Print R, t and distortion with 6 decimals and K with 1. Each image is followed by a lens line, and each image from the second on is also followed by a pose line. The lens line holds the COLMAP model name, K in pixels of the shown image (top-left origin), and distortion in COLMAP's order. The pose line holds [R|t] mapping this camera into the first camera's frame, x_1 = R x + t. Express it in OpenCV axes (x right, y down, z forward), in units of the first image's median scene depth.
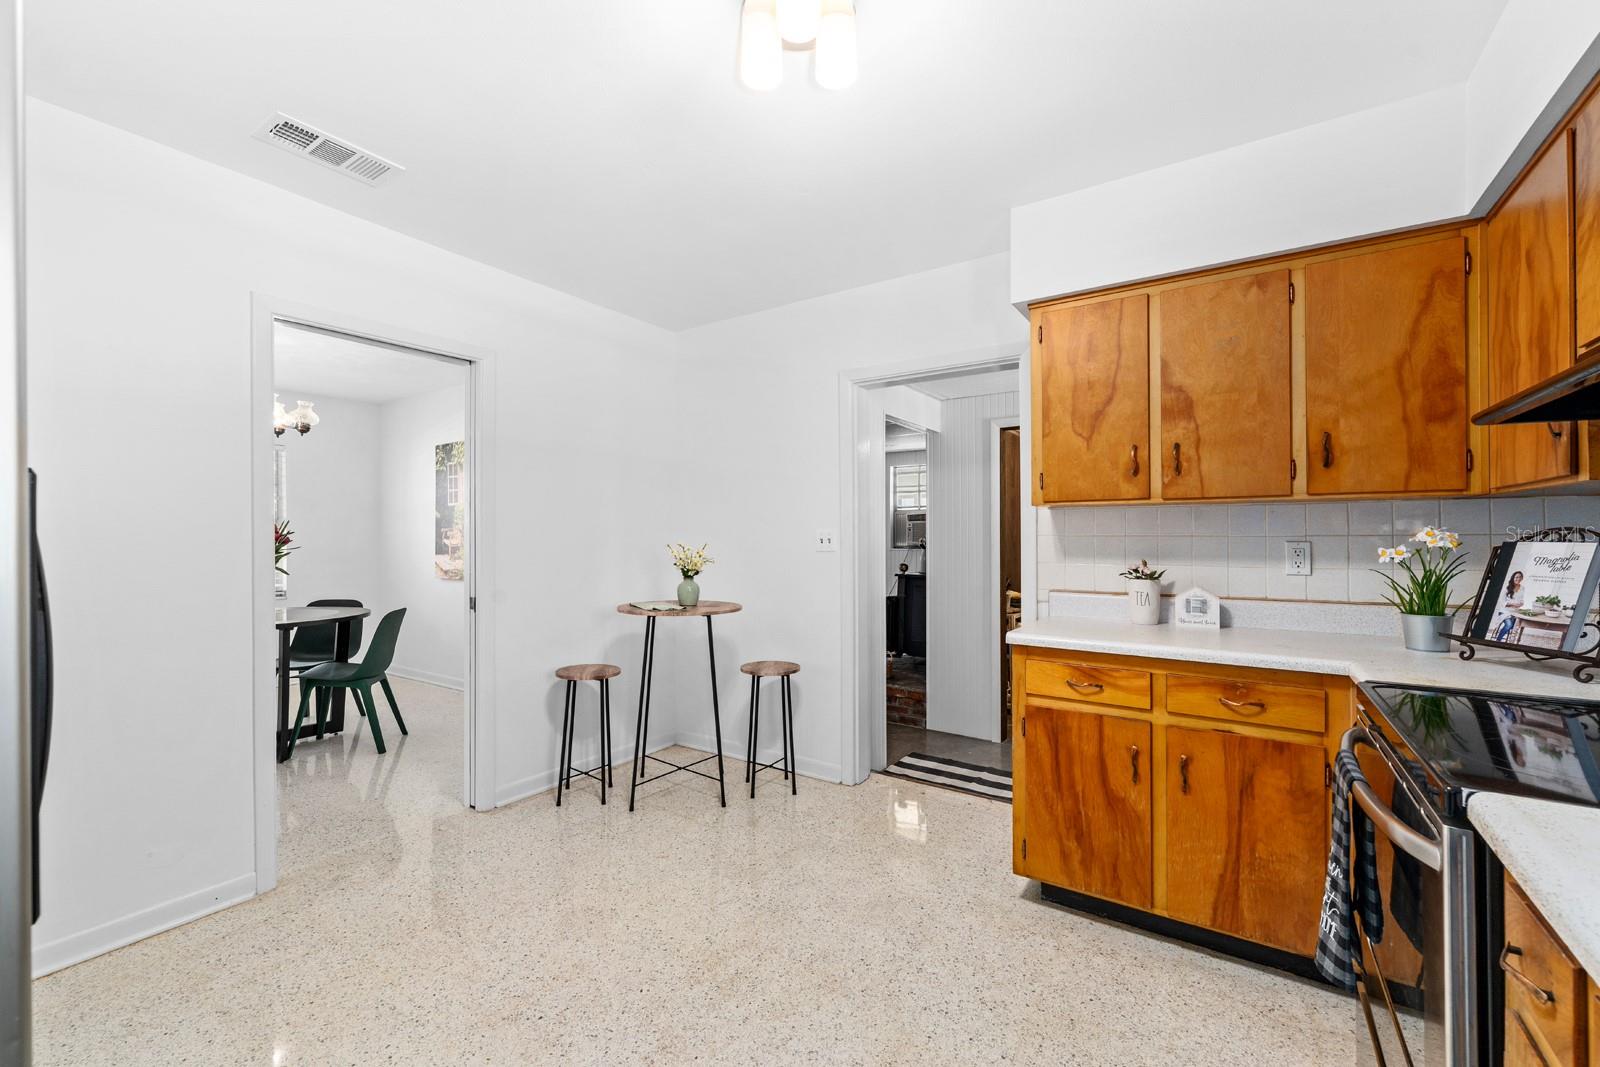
lens RADIAL K [[652.7, 0, 799.8], [0, 652.7, 535.7], [0, 0, 1]] dist [0.002246, -0.000378]
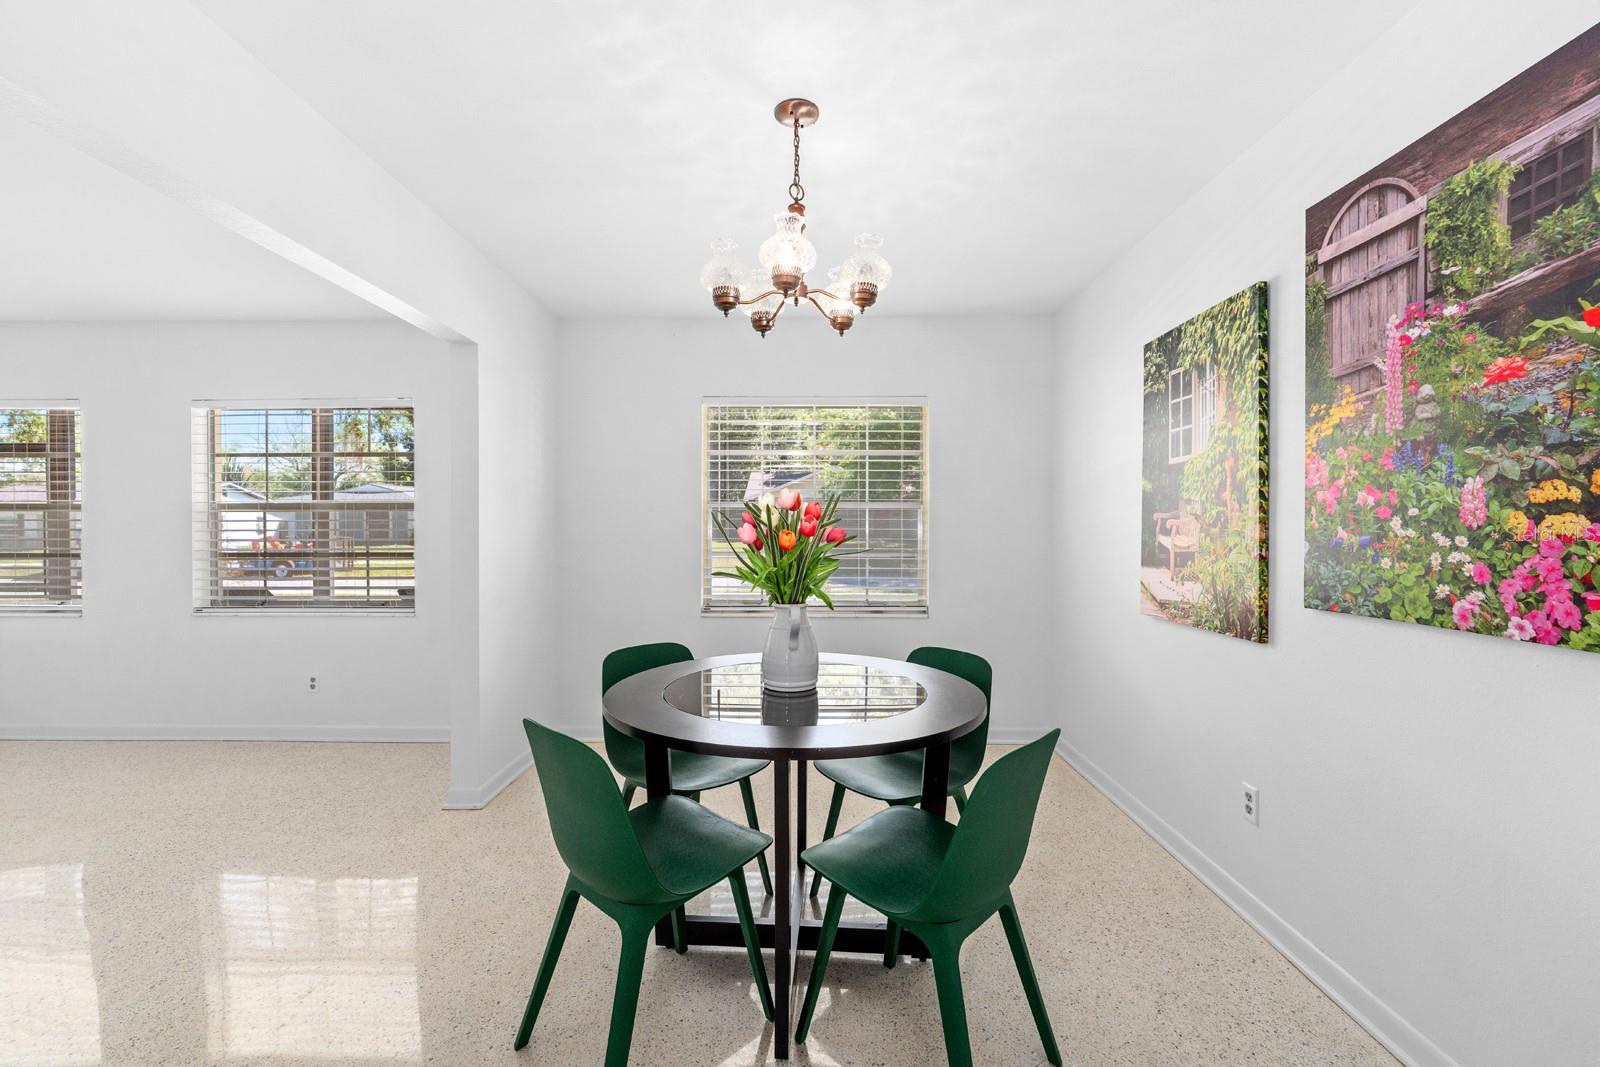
lens RADIAL K [[652.7, 0, 807.6], [0, 652.7, 538.8], [0, 0, 1]] dist [0.002246, -0.000378]
pose [[0.558042, 0.015495, -0.829668, -0.292949], [-0.000357, 0.999830, 0.018433, -0.000861], [0.829813, -0.009990, 0.557952, 0.521384]]
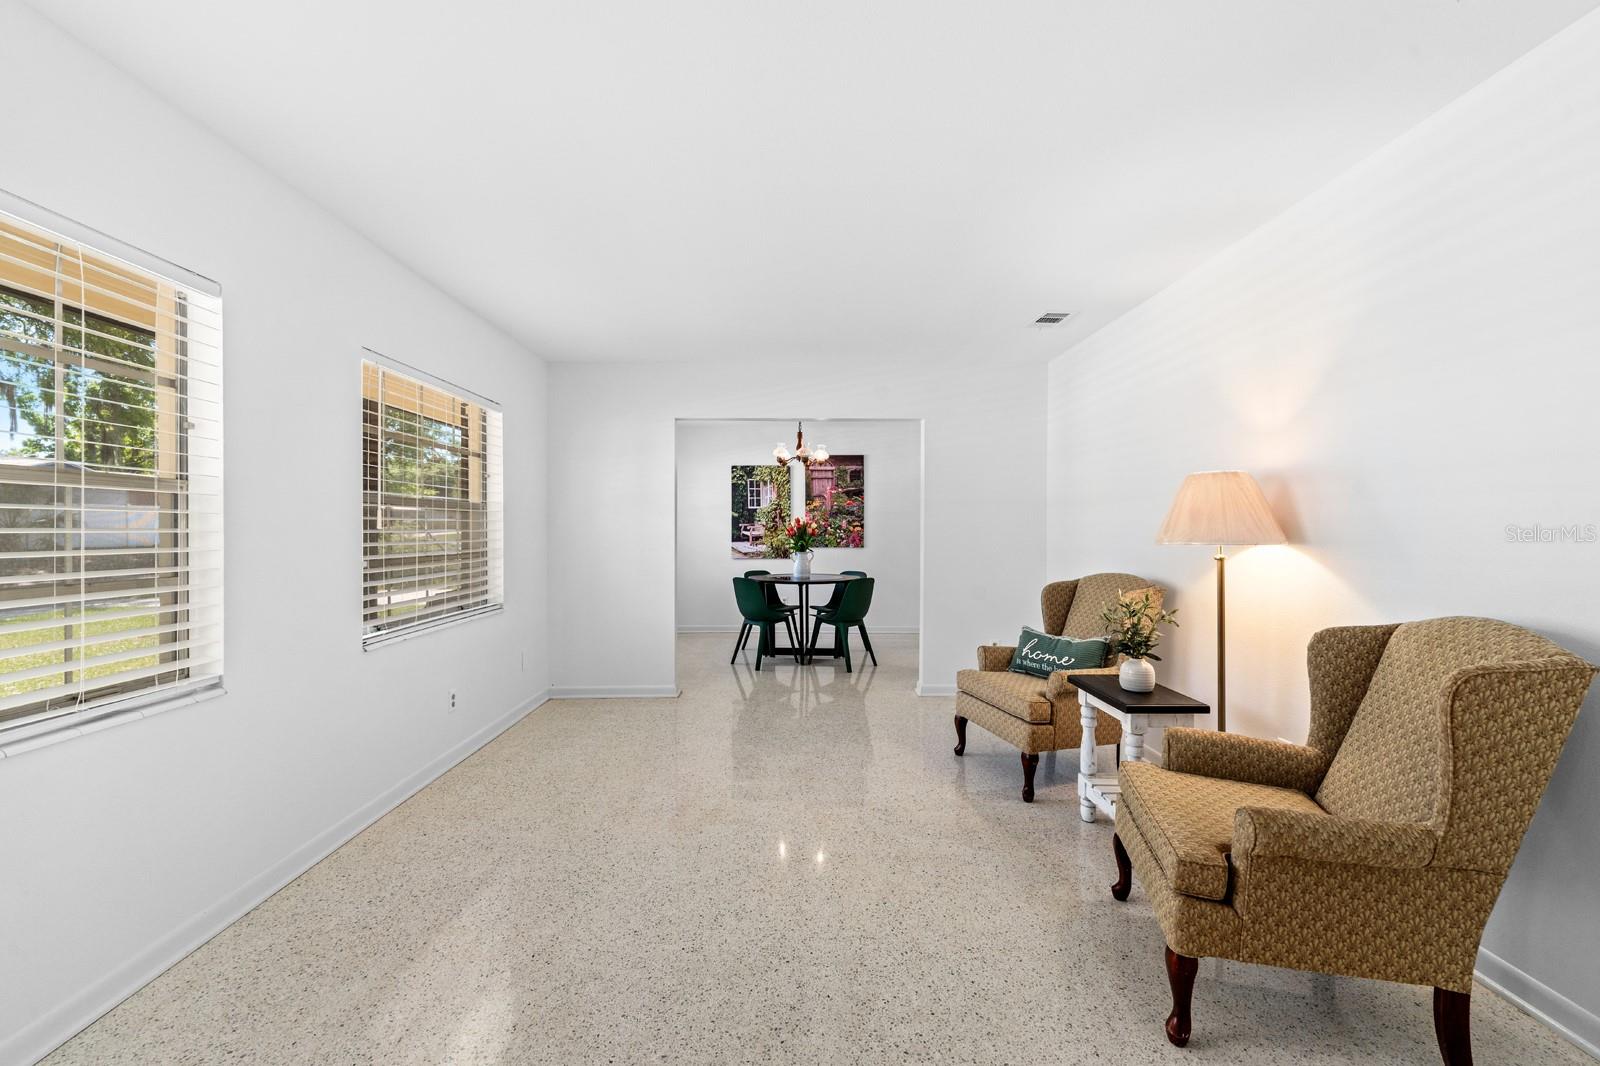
lens RADIAL K [[652.7, 0, 793.2], [0, 652.7, 531.9], [0, 0, 1]] dist [0.002246, -0.000378]
pose [[0.818285, 0.002398, 0.574807, -1.297862], [-0.005101, 0.999982, 0.003090, 0.001845], [-0.574790, -0.005461, 0.818283, -0.256262]]
